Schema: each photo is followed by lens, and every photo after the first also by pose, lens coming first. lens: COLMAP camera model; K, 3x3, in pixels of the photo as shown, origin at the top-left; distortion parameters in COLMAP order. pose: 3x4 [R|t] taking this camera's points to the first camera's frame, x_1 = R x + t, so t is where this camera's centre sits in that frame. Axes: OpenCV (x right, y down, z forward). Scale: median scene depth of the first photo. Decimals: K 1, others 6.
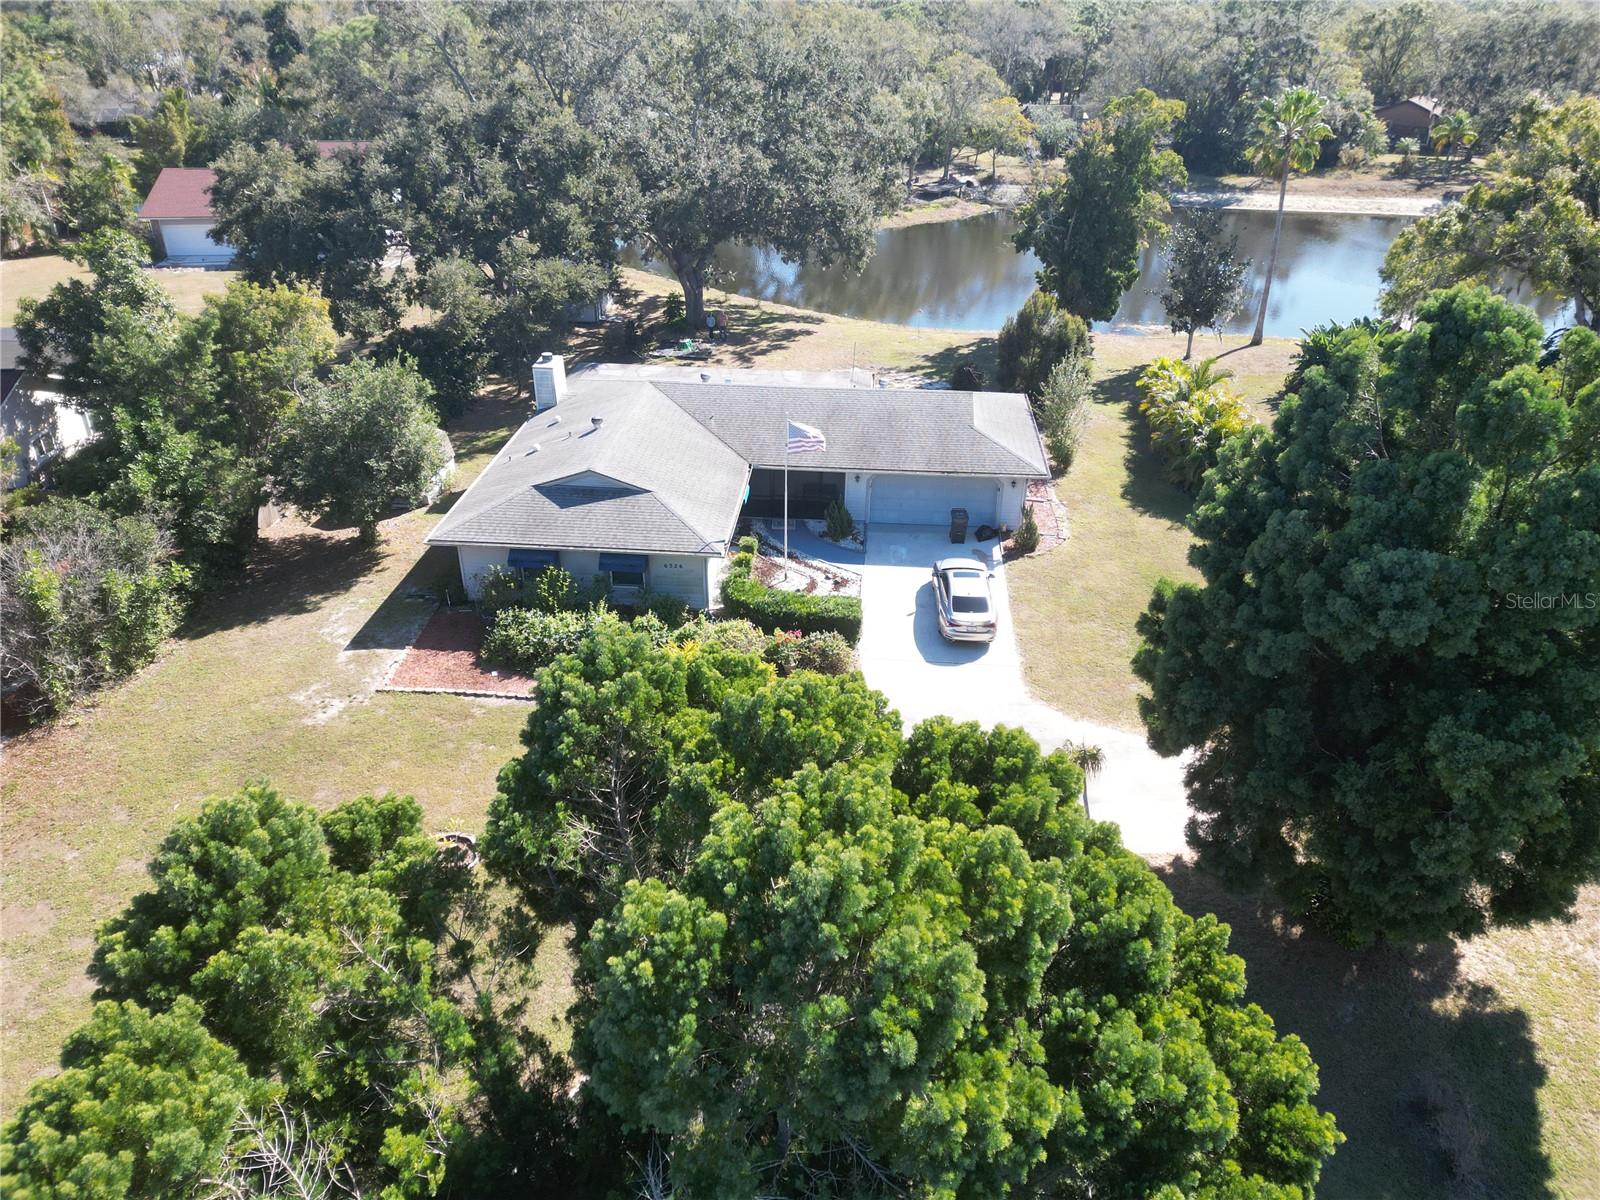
lens RADIAL K [[1114.3, 0, 798.5], [0, 1114.3, 603.5], [0, 0, 1]] dist [0.049953, -0.035172]
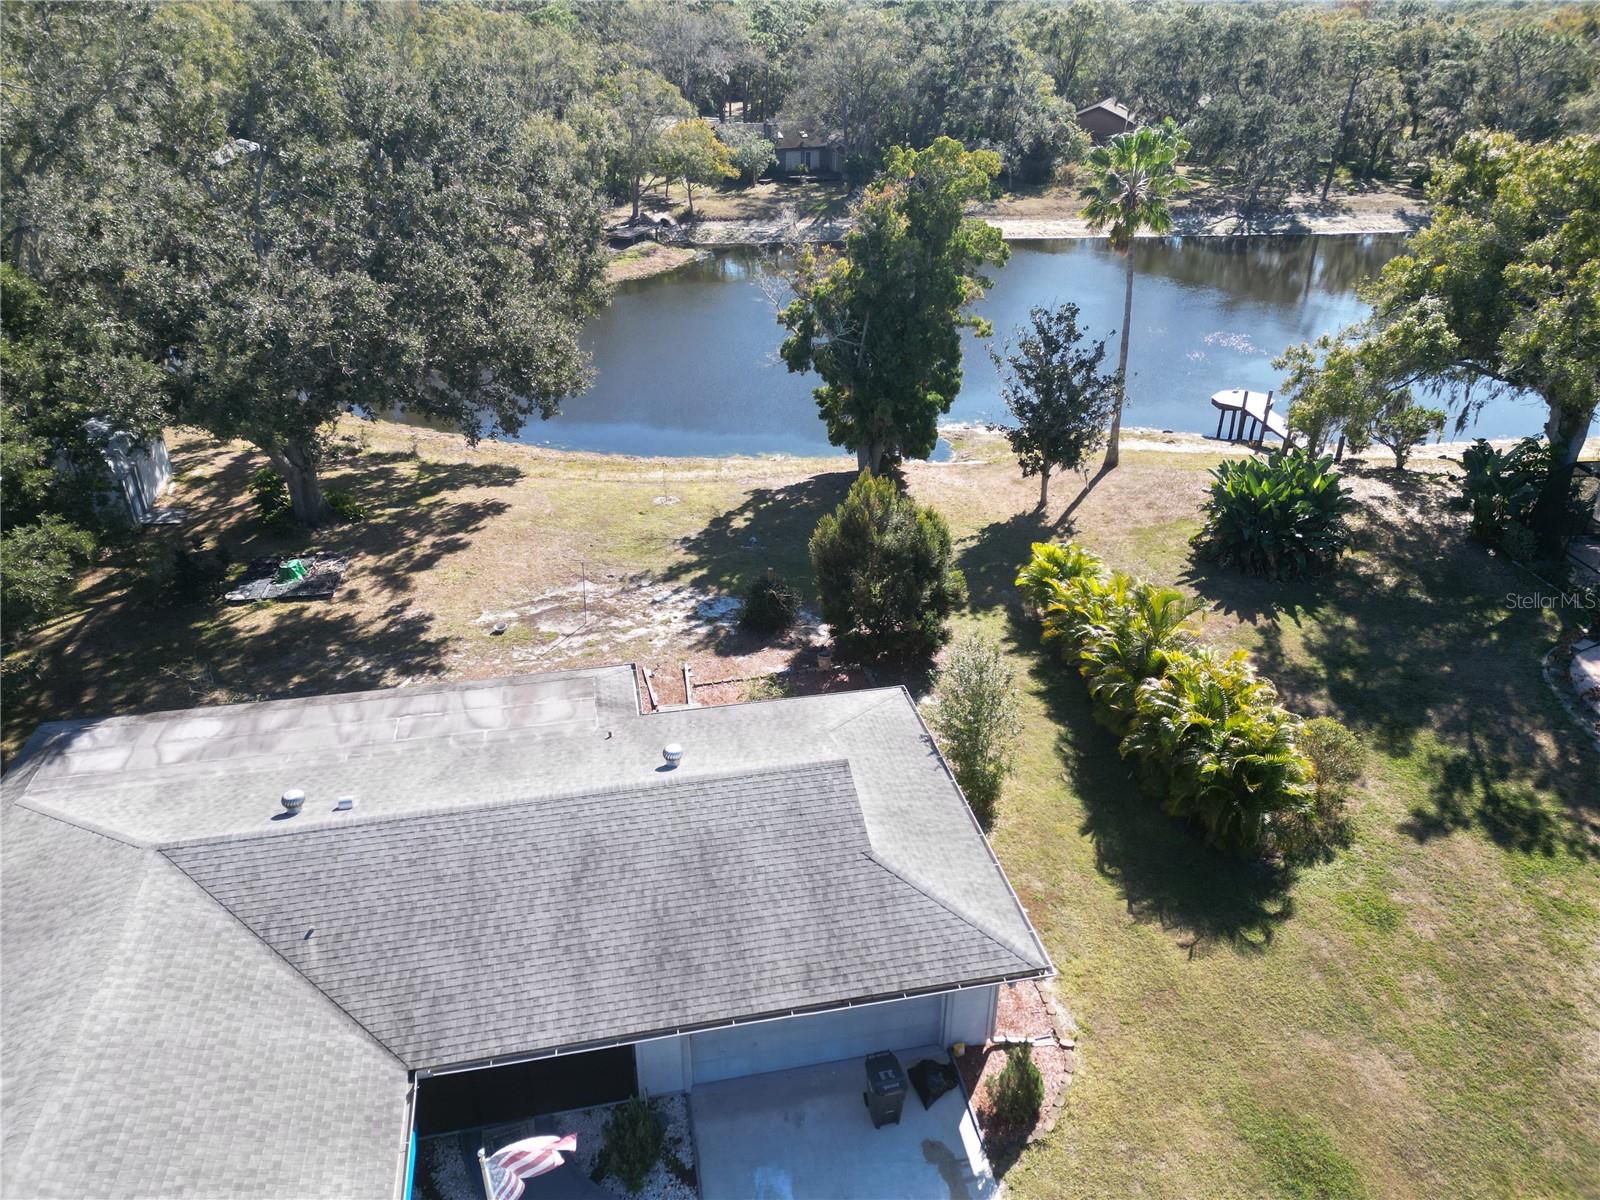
lens RADIAL K [[1114.3, 0, 799.5], [0, 1114.3, 592.0], [0, 0, 1]] dist [0.049953, -0.035172]
pose [[0.959809, -0.135220, 0.245931, 0.006492], [0.137152, 0.990506, 0.009338, -0.102211], [-0.244859, 0.024767, 0.969242, 0.186617]]
